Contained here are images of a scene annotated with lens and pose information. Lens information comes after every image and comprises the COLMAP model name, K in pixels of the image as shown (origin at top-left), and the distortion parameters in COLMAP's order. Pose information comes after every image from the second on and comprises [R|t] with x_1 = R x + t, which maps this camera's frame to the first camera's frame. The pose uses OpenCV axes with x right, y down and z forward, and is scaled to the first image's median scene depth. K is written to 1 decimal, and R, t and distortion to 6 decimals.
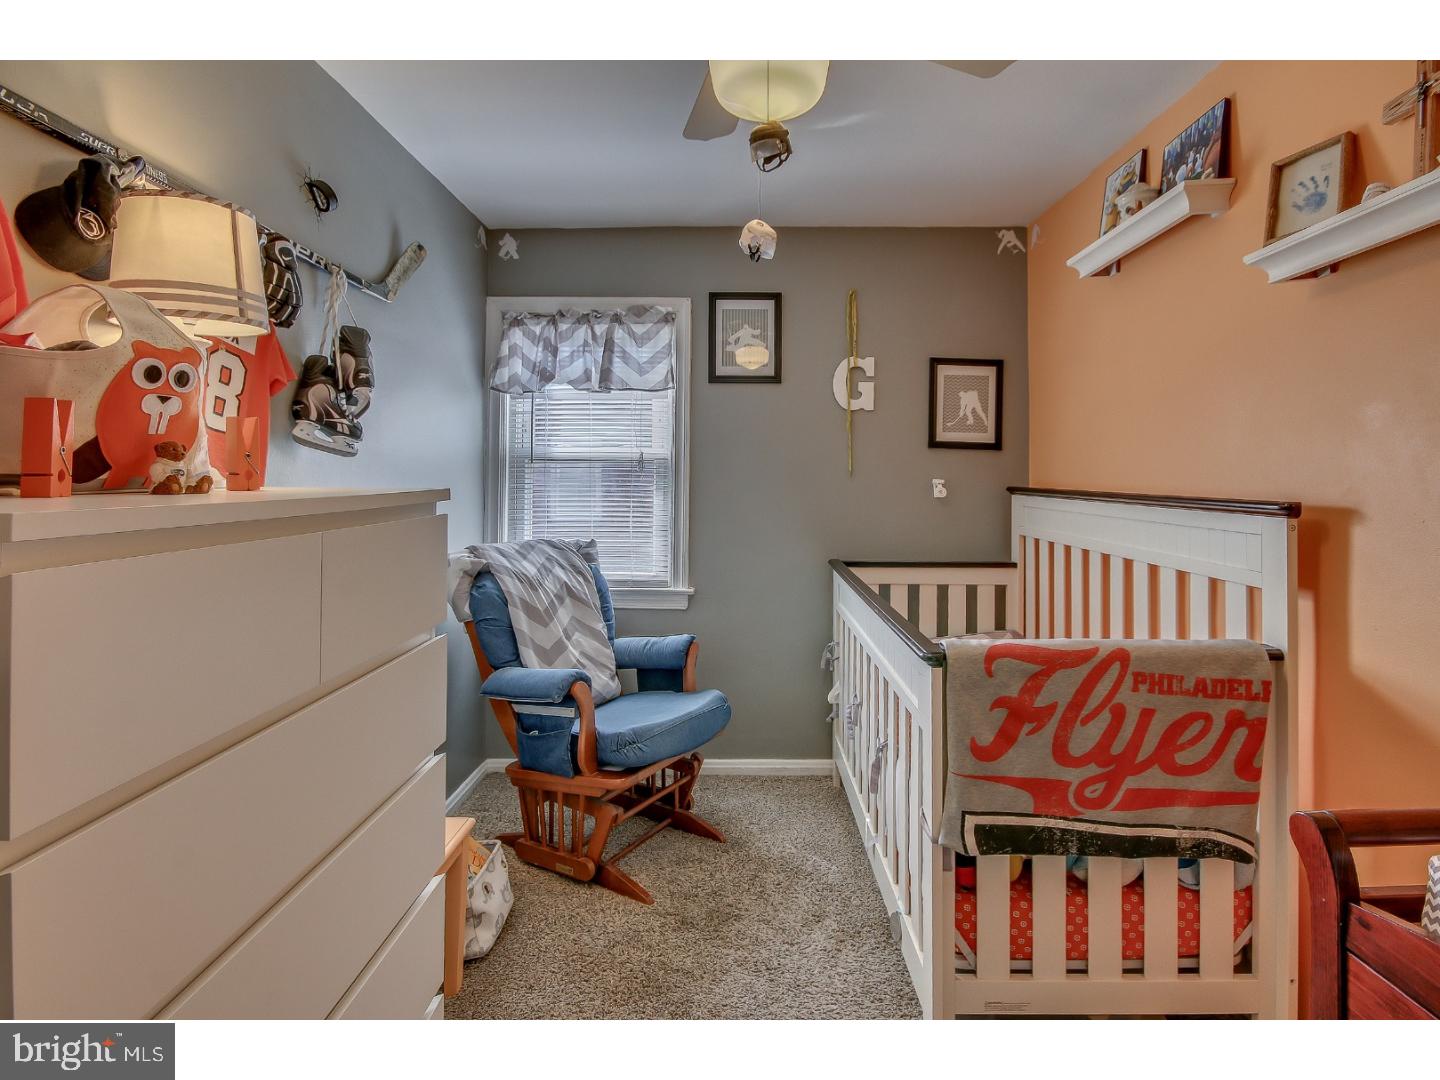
lens RADIAL K [[730.1, 0, 726.4], [0, 730.1, 459.8], [0, 0, 1]] dist [-0.001946, -0.001457]
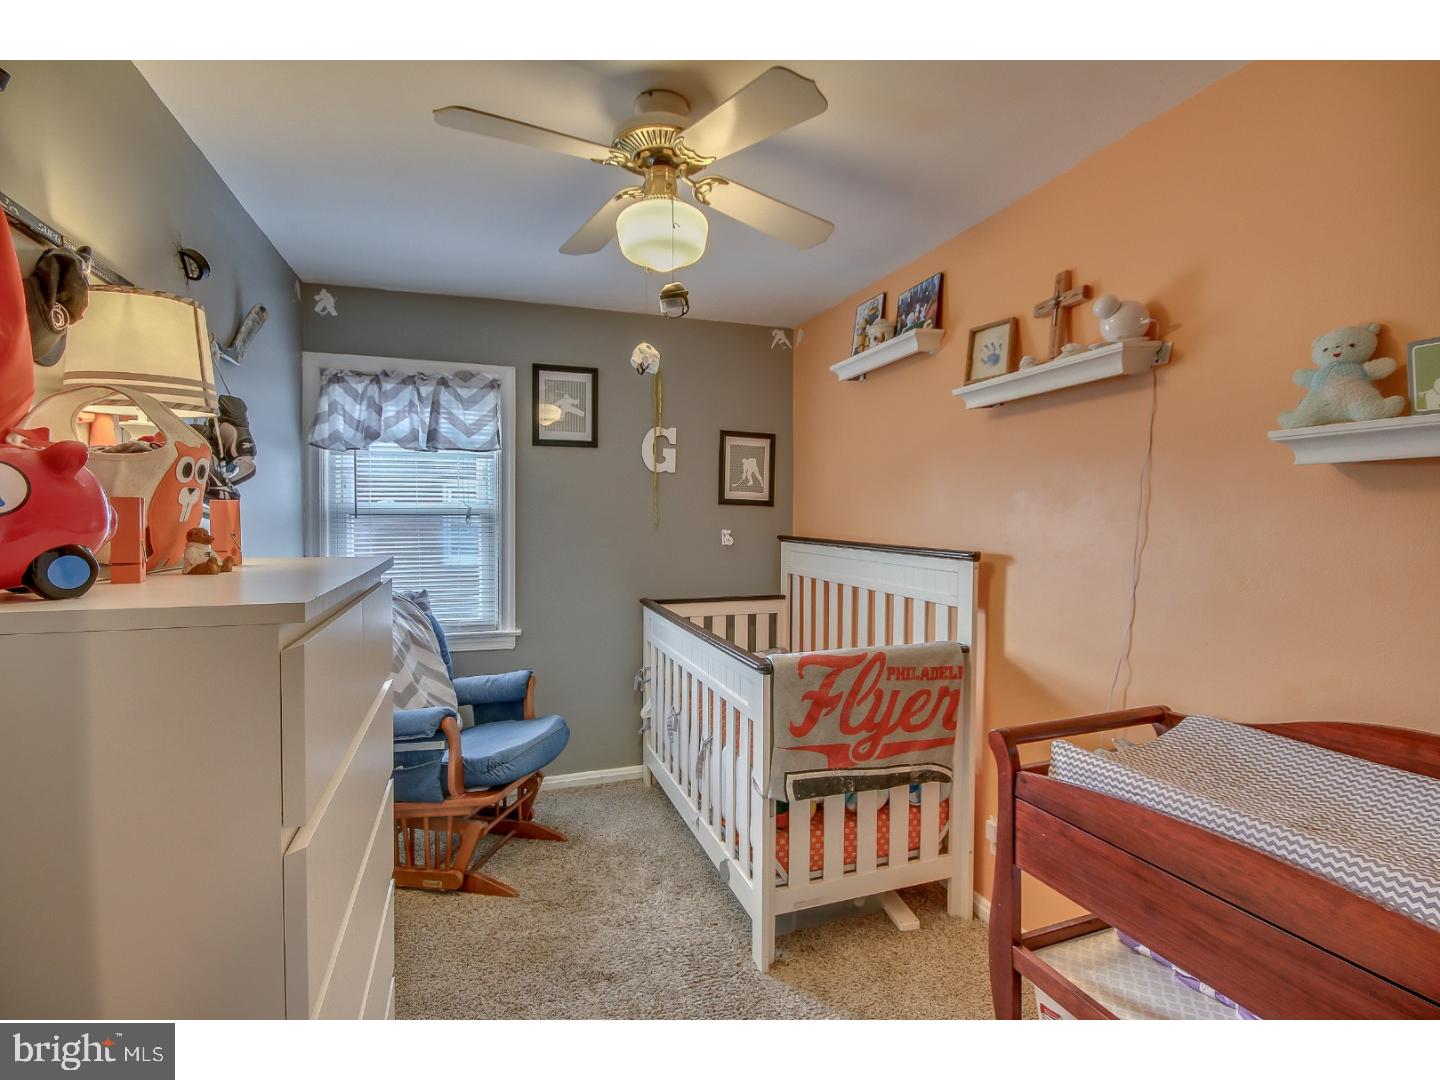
lens RADIAL K [[696.3, 0, 726.5], [0, 696.3, 531.6], [0, 0, 1]] dist [-0.002868, -0.000725]
pose [[0.936967, -0.010871, 0.349250, -0.180034], [-0.005524, 0.998930, 0.045913, -0.036828], [-0.349375, -0.044948, 0.935904, -0.151849]]
